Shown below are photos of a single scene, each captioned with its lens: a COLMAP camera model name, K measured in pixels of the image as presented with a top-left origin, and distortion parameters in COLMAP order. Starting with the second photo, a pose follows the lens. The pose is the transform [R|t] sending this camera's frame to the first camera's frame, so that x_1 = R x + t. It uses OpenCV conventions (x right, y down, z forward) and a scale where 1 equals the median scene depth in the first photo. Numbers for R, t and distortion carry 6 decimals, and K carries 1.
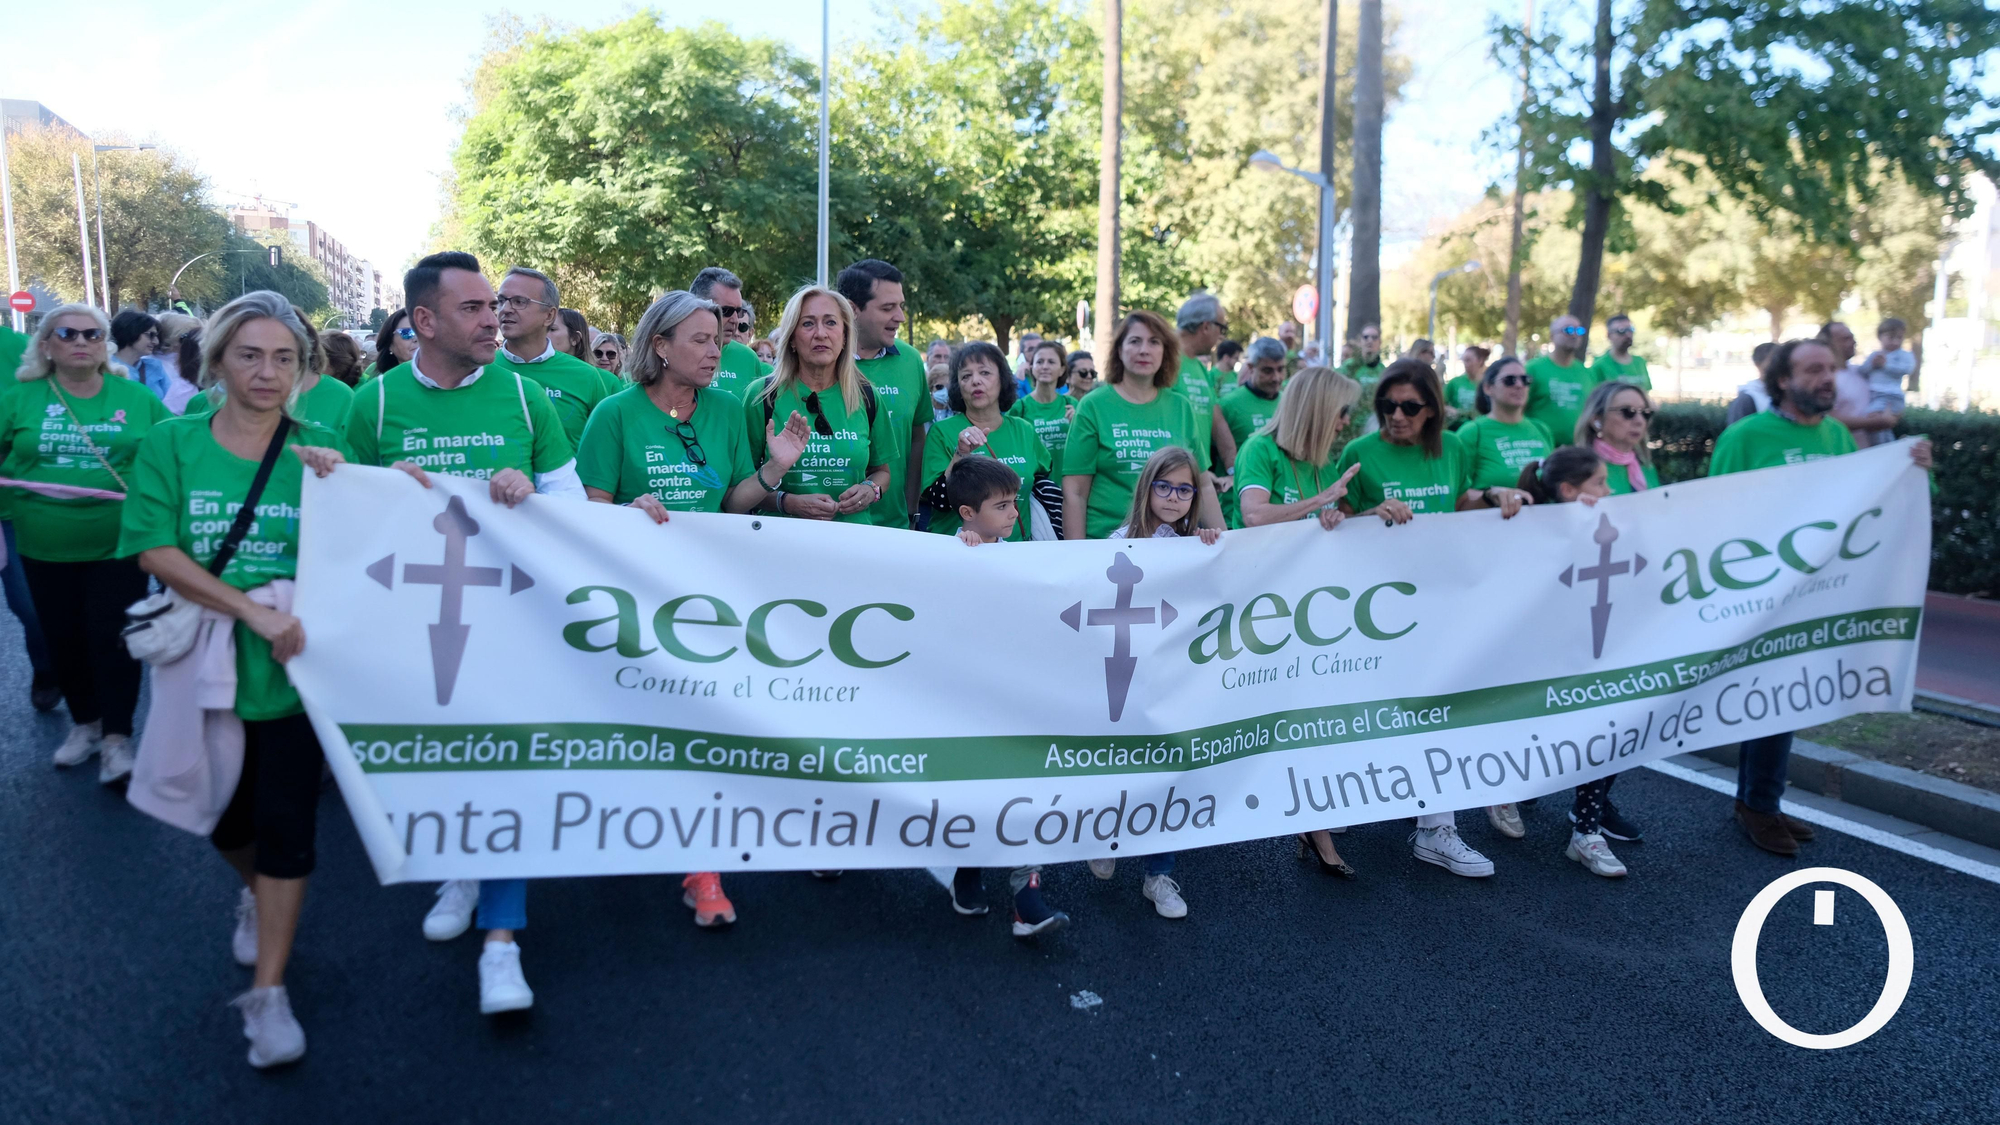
lens RADIAL K [[1417.1, 0, 999.9], [0, 1417.1, 527.1], [0, 0, 1]] dist [0.033856, 0.001405]
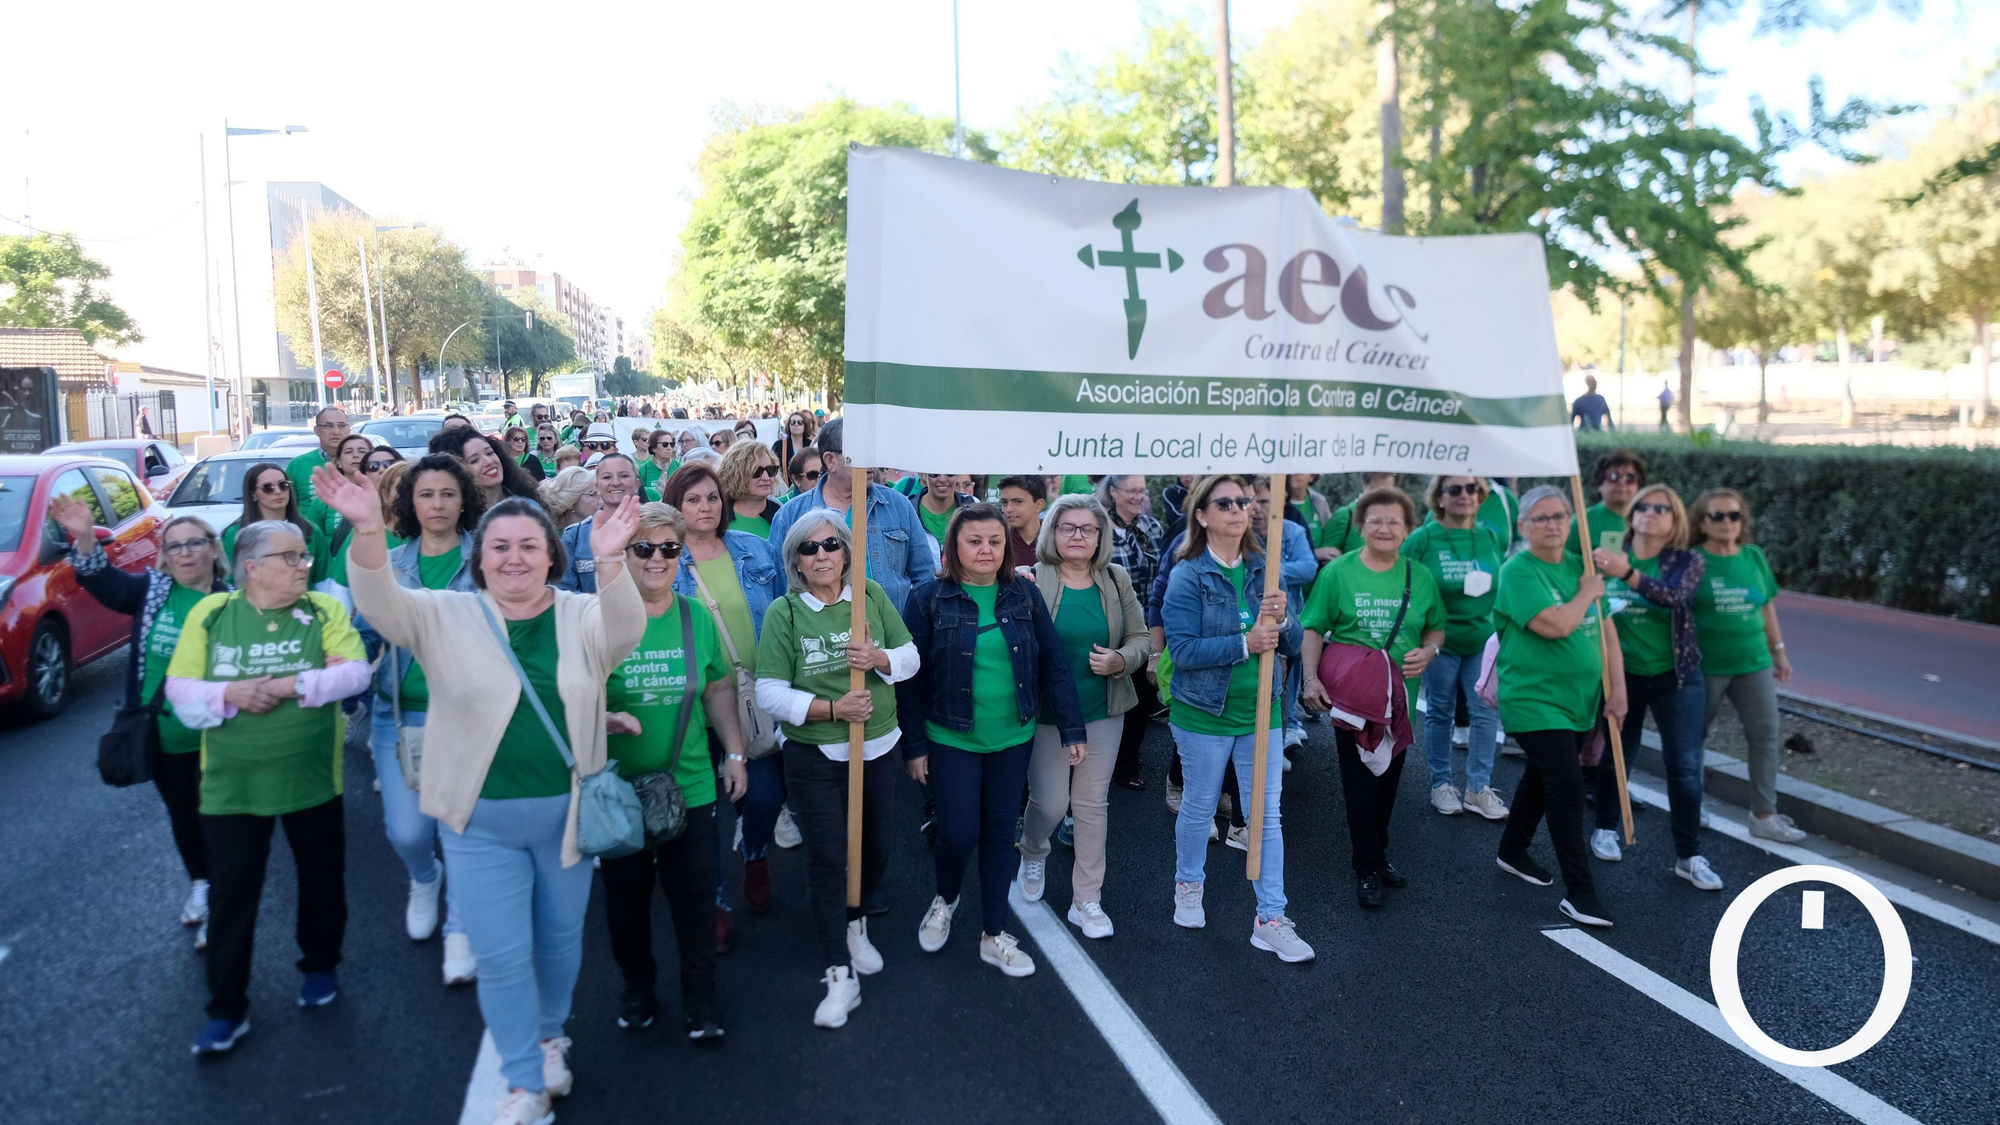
lens RADIAL K [[1530.4, 0, 1000.0], [0, 1530.4, 562.5], [0, 0, 1]] dist [0.052247, 0.002037]
pose [[0.985163, -0.019337, -0.170527, 0.076168], [0.018650, 0.999810, -0.005626, 0.011029], [0.170603, 0.002363, 0.985337, -0.172041]]
